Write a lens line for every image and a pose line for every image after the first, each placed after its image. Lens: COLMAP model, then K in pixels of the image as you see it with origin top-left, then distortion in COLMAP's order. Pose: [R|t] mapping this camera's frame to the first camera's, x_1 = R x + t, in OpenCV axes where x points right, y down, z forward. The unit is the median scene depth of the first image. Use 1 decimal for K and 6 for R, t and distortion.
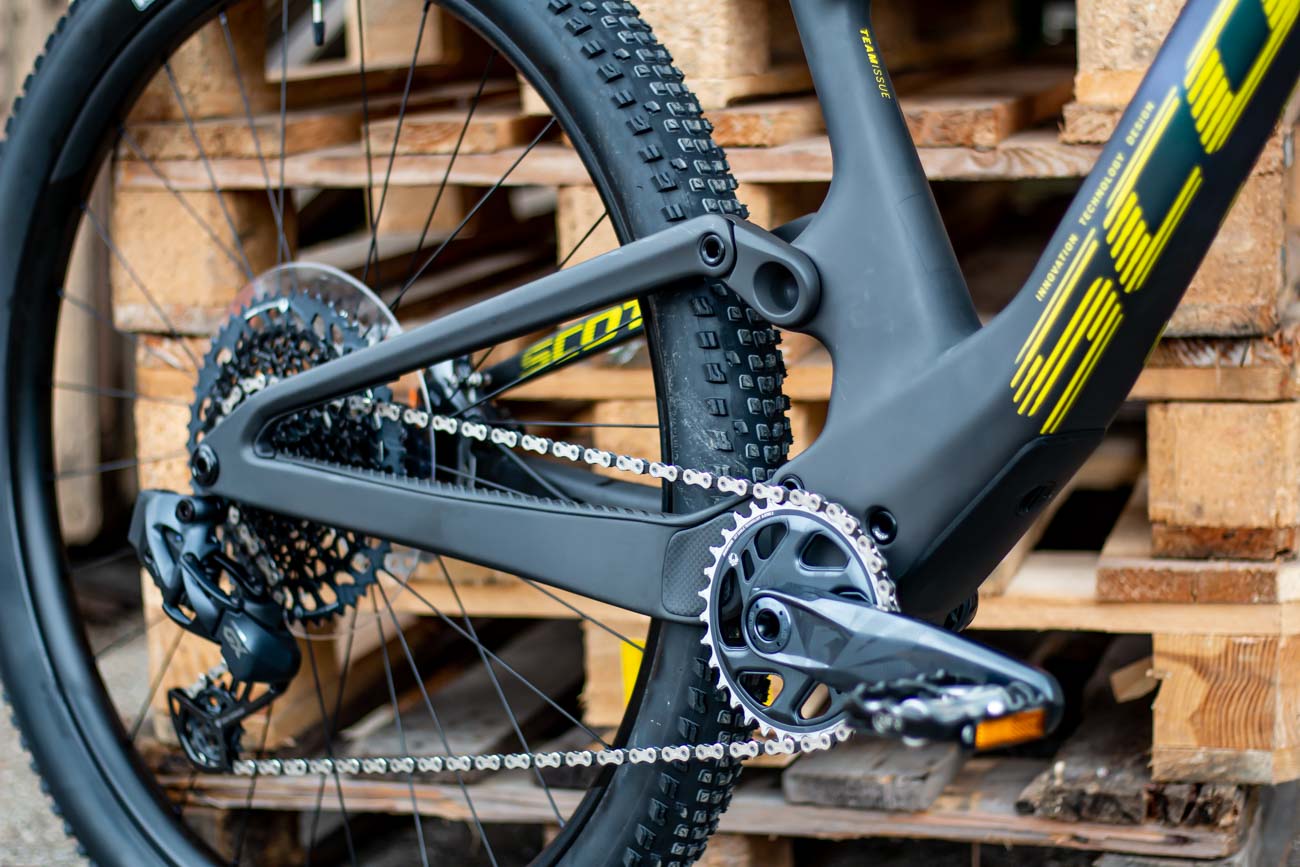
lens RADIAL K [[2999.1, 0, 649.5], [0, 2999.1, 432.3], [0, 0, 1]] dist [0.076726, 0.000000]
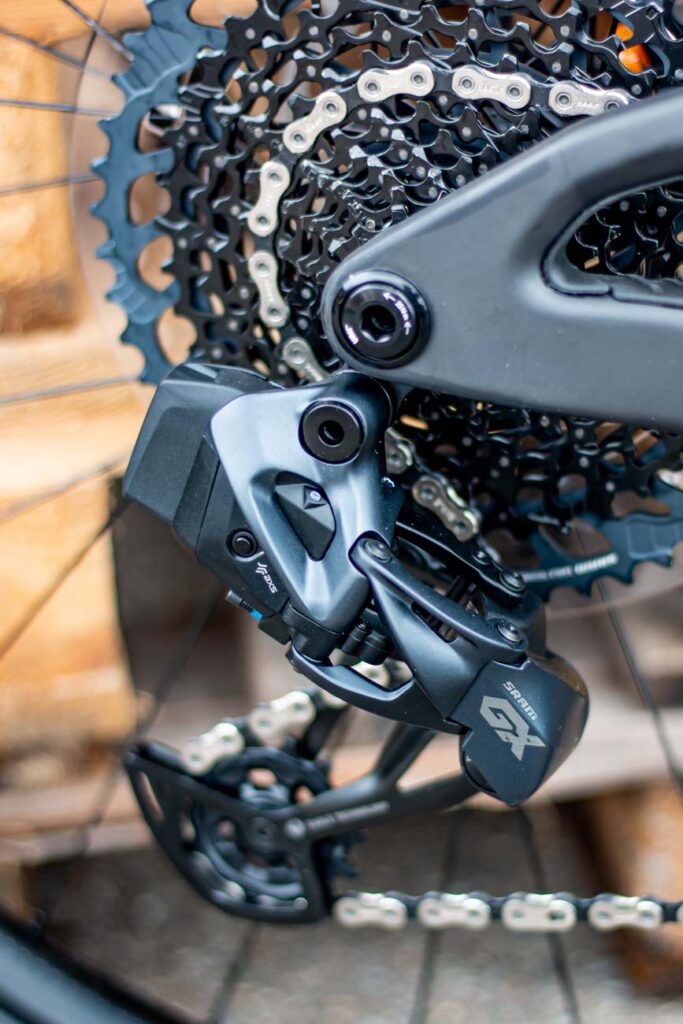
lens RADIAL K [[2362.4, 0, 341.3], [0, 2362.4, 512.1], [0, 0, 1]] dist [0.076726, 0.000000]
pose [[0.860826, -0.192583, 0.471053, -0.304811], [0.027385, 0.941819, 0.335003, -0.069833], [-0.508163, -0.275480, 0.816016, 0.736401]]
